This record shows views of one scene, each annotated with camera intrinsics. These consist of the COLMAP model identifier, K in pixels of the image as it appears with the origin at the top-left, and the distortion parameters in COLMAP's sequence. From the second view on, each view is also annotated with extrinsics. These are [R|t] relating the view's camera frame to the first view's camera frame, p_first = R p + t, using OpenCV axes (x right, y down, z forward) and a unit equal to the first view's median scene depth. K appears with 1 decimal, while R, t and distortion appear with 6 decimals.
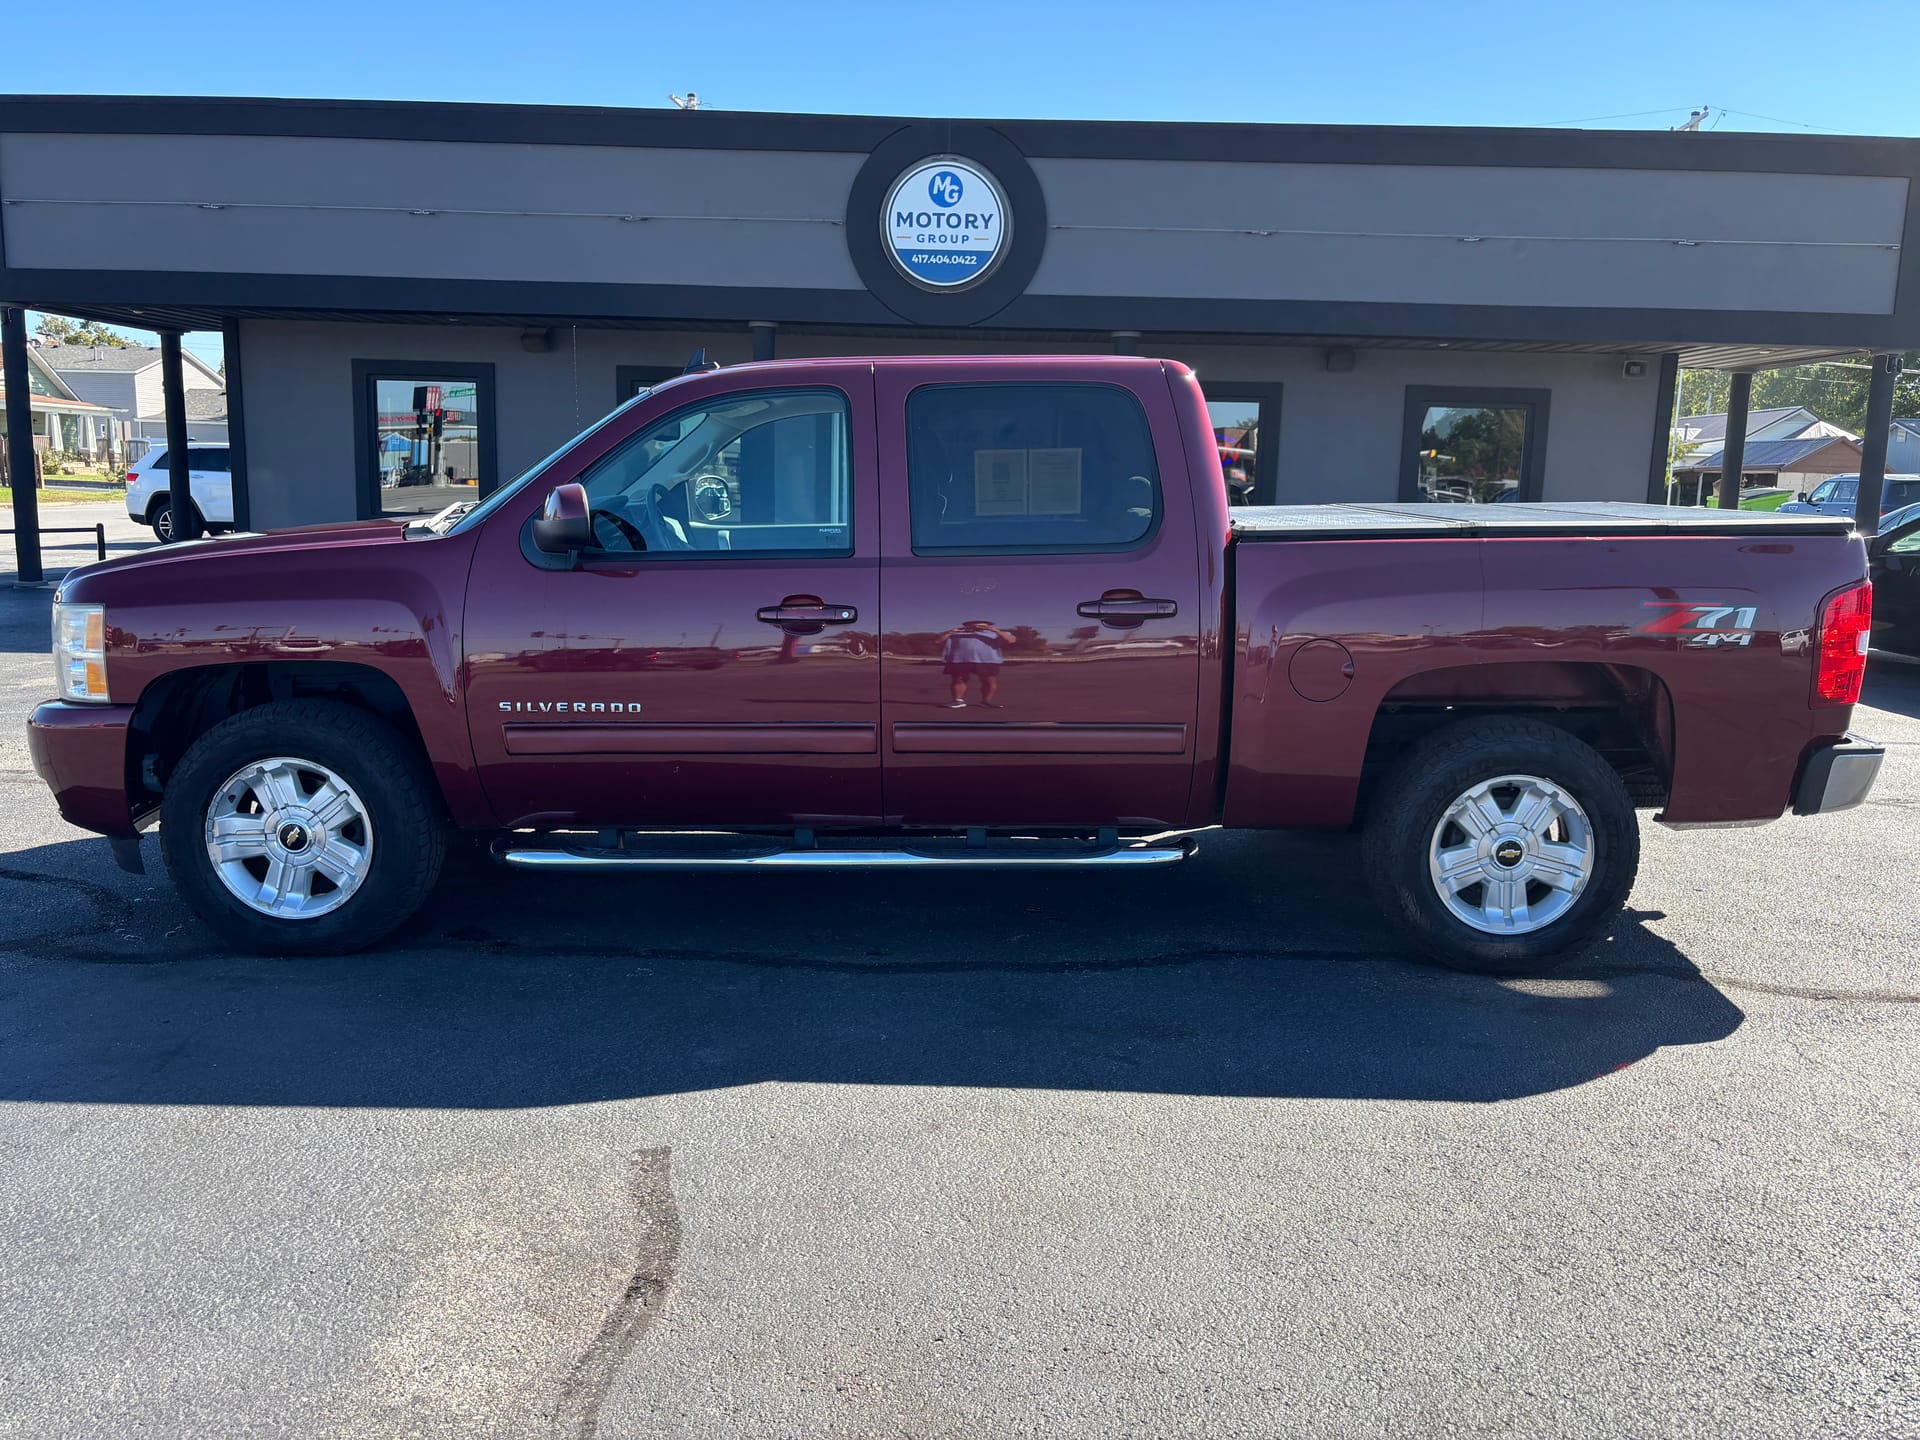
lens RADIAL K [[1455.2, 0, 967.5], [0, 1455.2, 713.7], [0, 0, 1]] dist [0.055145, -0.063017]
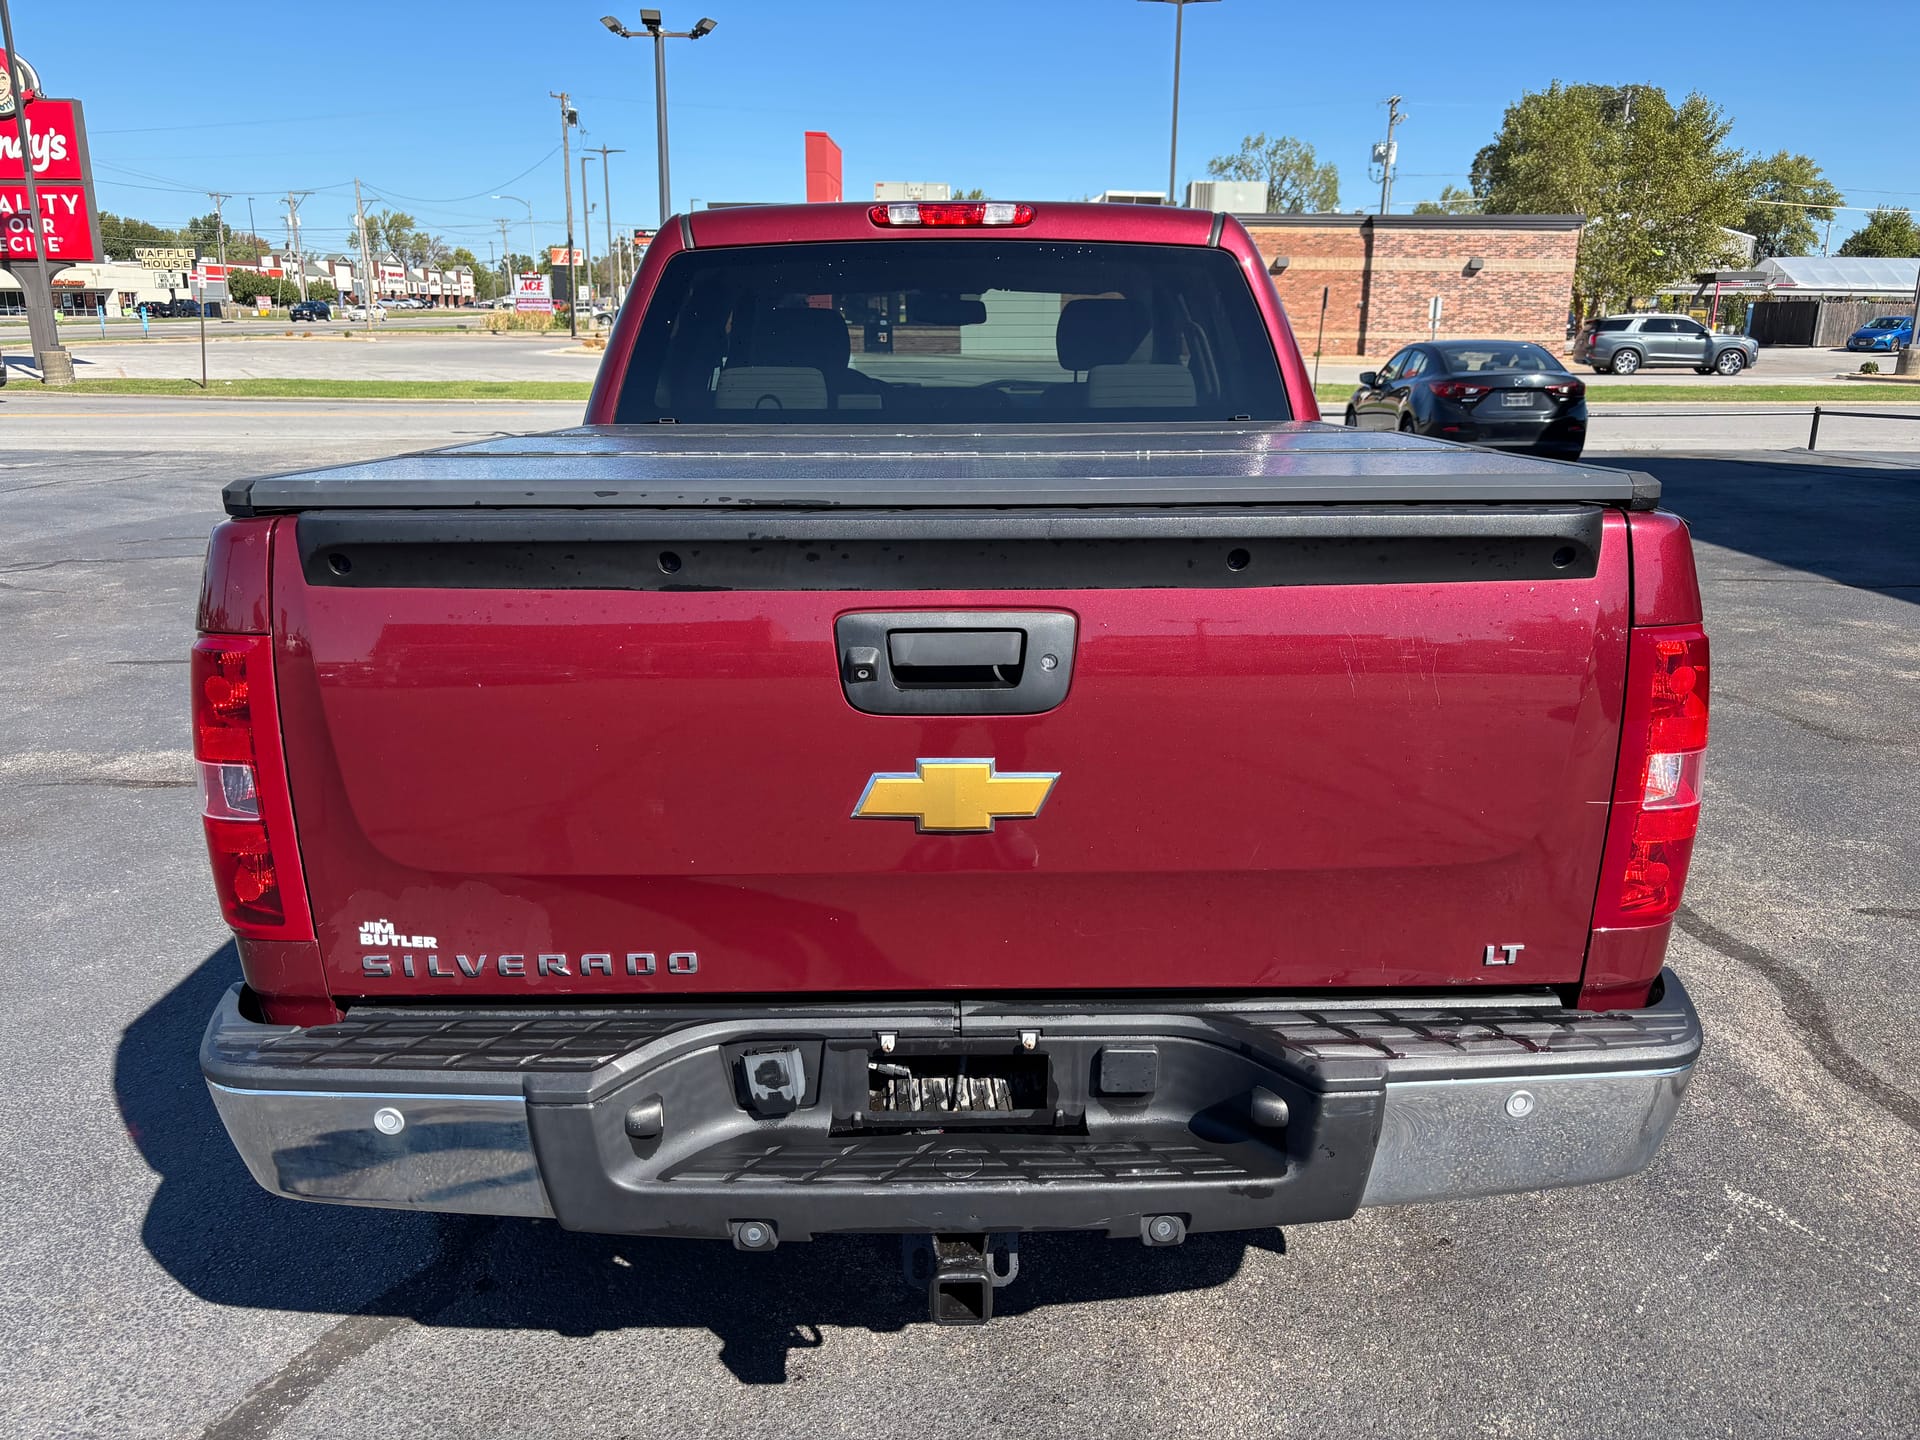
lens RADIAL K [[1455.2, 0, 967.5], [0, 1455.2, 713.7], [0, 0, 1]] dist [0.055145, -0.063017]
pose [[0.005767, 0.240764, -0.970567, 0.325336], [-0.165296, 0.957461, 0.236530, -0.065231], [0.986227, 0.159066, 0.045319, 0.385673]]
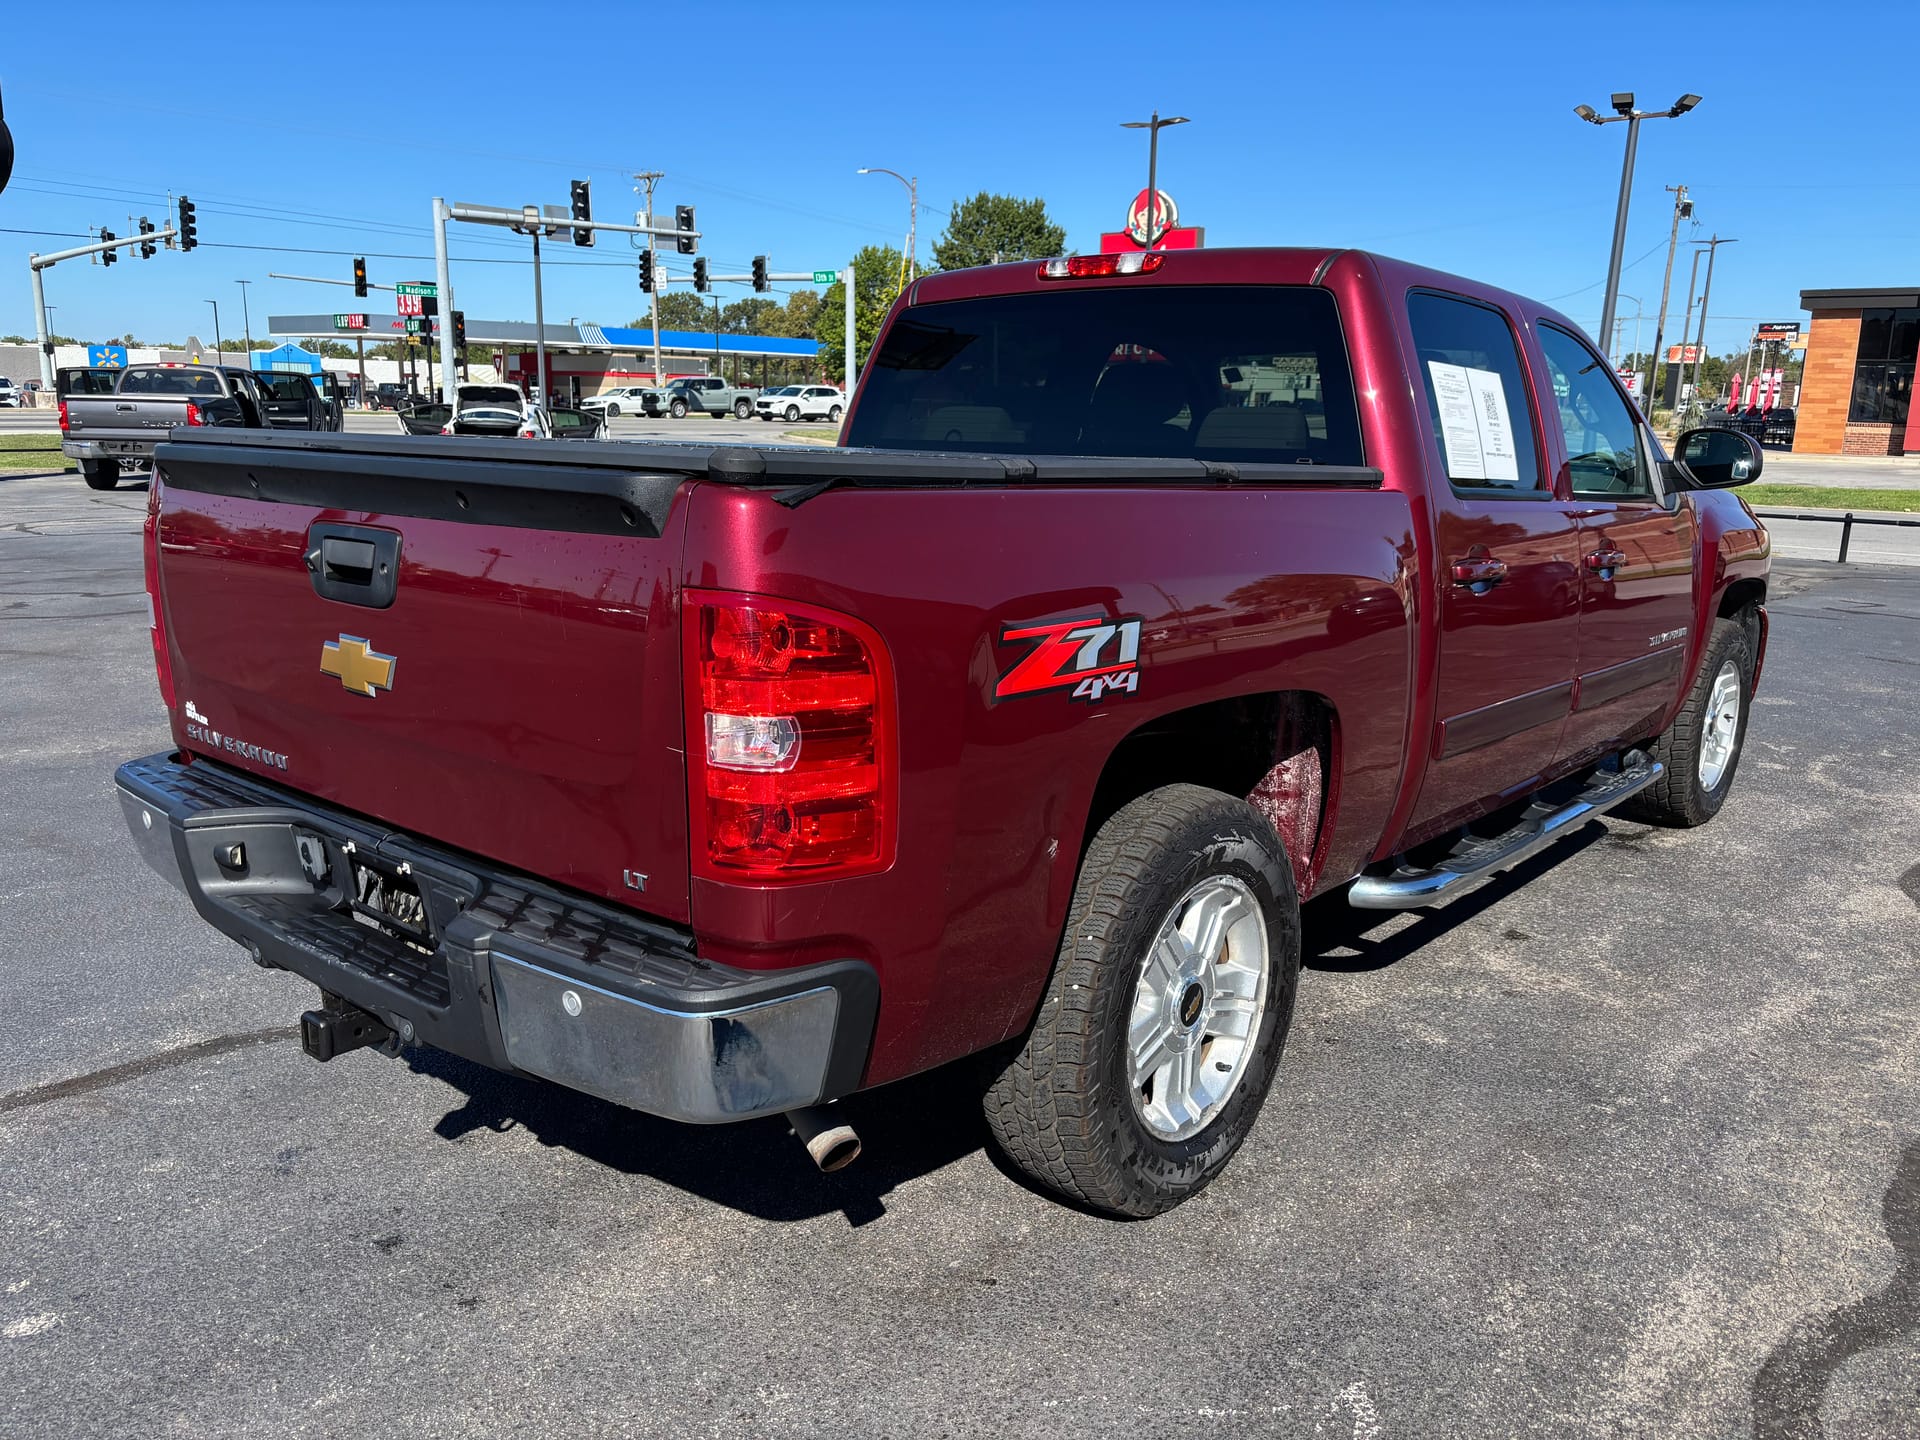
lens RADIAL K [[1455.2, 0, 967.5], [0, 1455.2, 713.7], [0, 0, 1]] dist [0.055145, -0.063017]
pose [[-0.646253, 0.124780, -0.752853, 0.287293], [-0.156588, 0.943866, 0.290856, -0.085085], [0.746885, 0.305854, -0.590437, 0.554664]]
